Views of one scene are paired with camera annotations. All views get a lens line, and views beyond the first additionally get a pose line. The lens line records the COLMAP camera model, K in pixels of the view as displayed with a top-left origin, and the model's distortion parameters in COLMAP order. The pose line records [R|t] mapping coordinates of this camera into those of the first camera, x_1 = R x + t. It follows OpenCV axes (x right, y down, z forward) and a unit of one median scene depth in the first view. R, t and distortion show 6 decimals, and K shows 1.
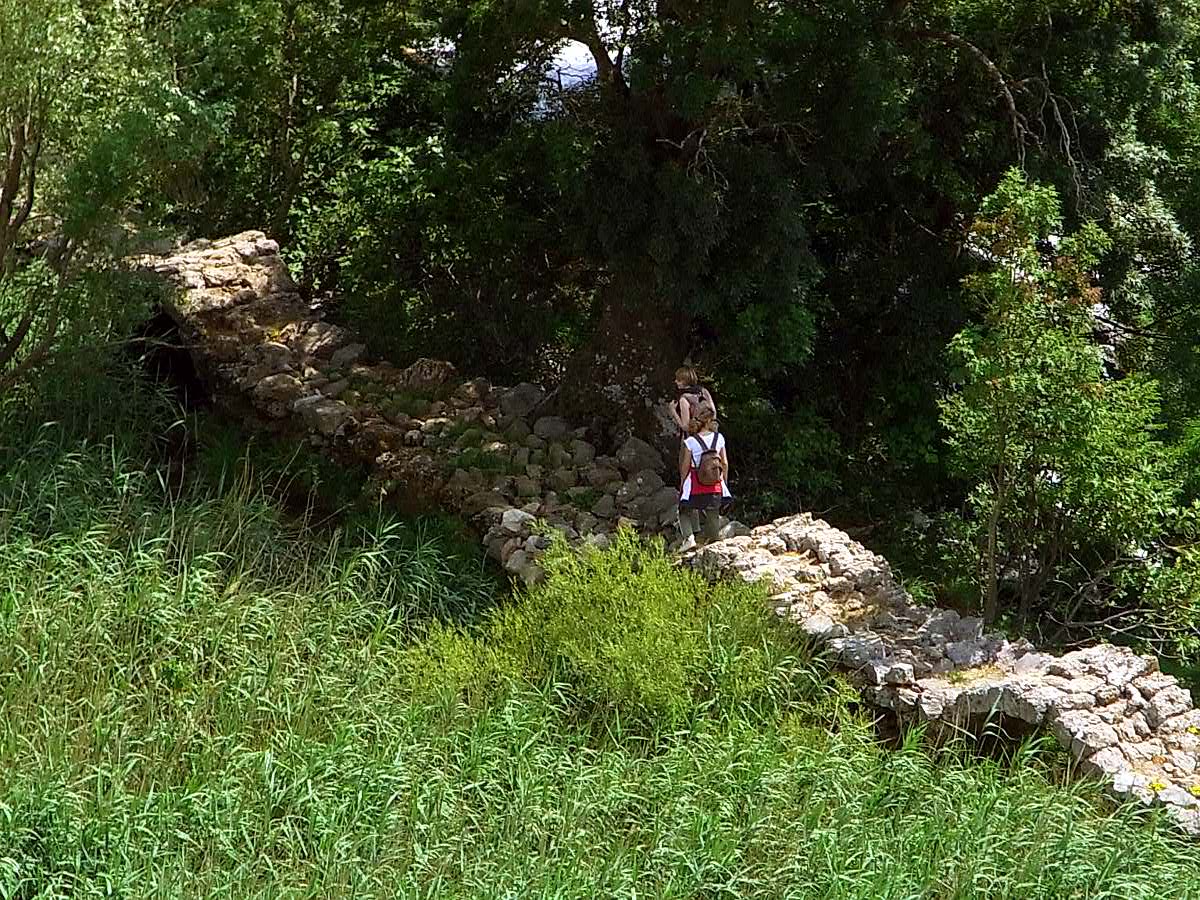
lens RADIAL K [[6937.3, 0, 606.7], [0, 6937.3, 448.3], [0, 0, 1]] dist [0.406351, 0.000000]
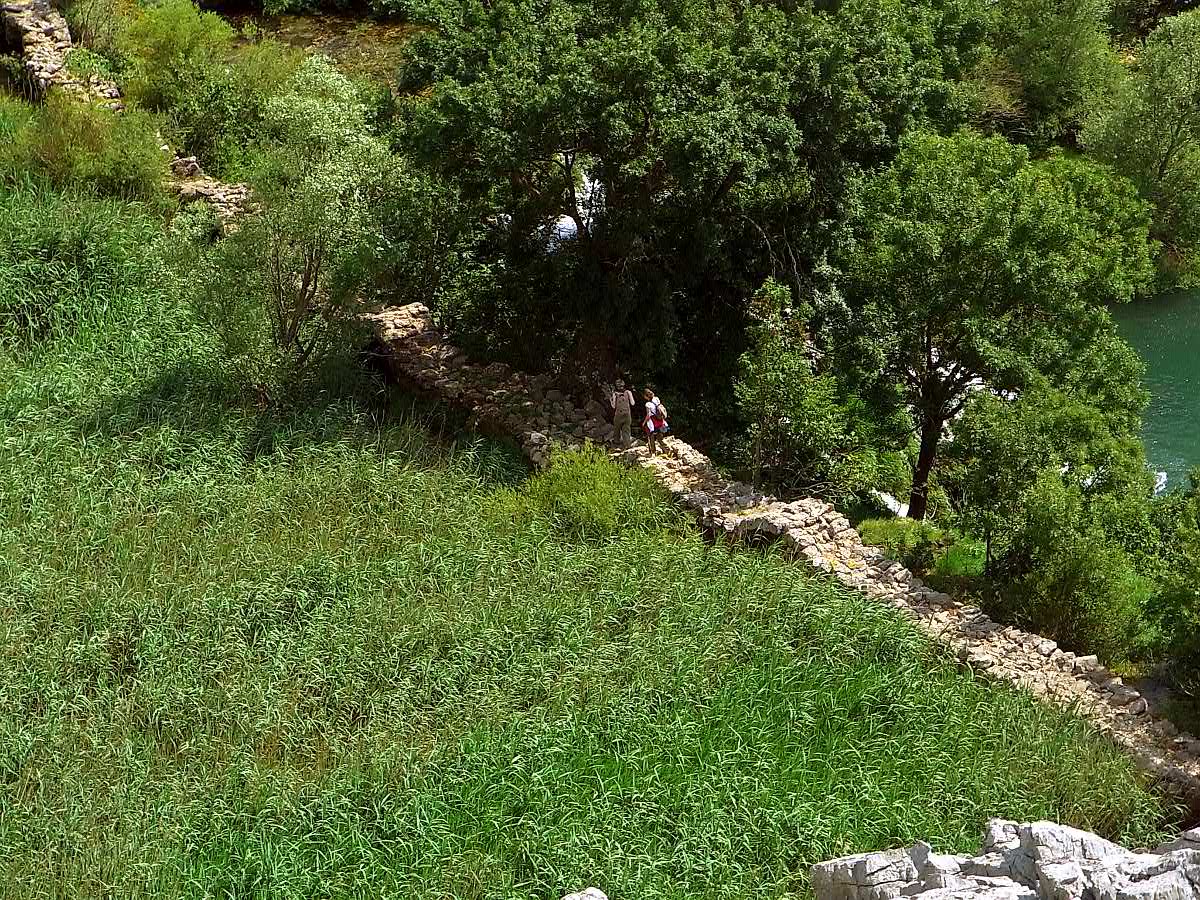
lens RADIAL K [[3634.3, 0, 603.7], [0, 3634.3, 446.3], [0, 0, 1]] dist [-0.611926, 0.000000]
pose [[0.999907, 0.010935, 0.008124, -0.001551], [-0.011045, 0.999845, 0.013719, -0.002663], [-0.007972, -0.013807, 0.999873, -0.127047]]
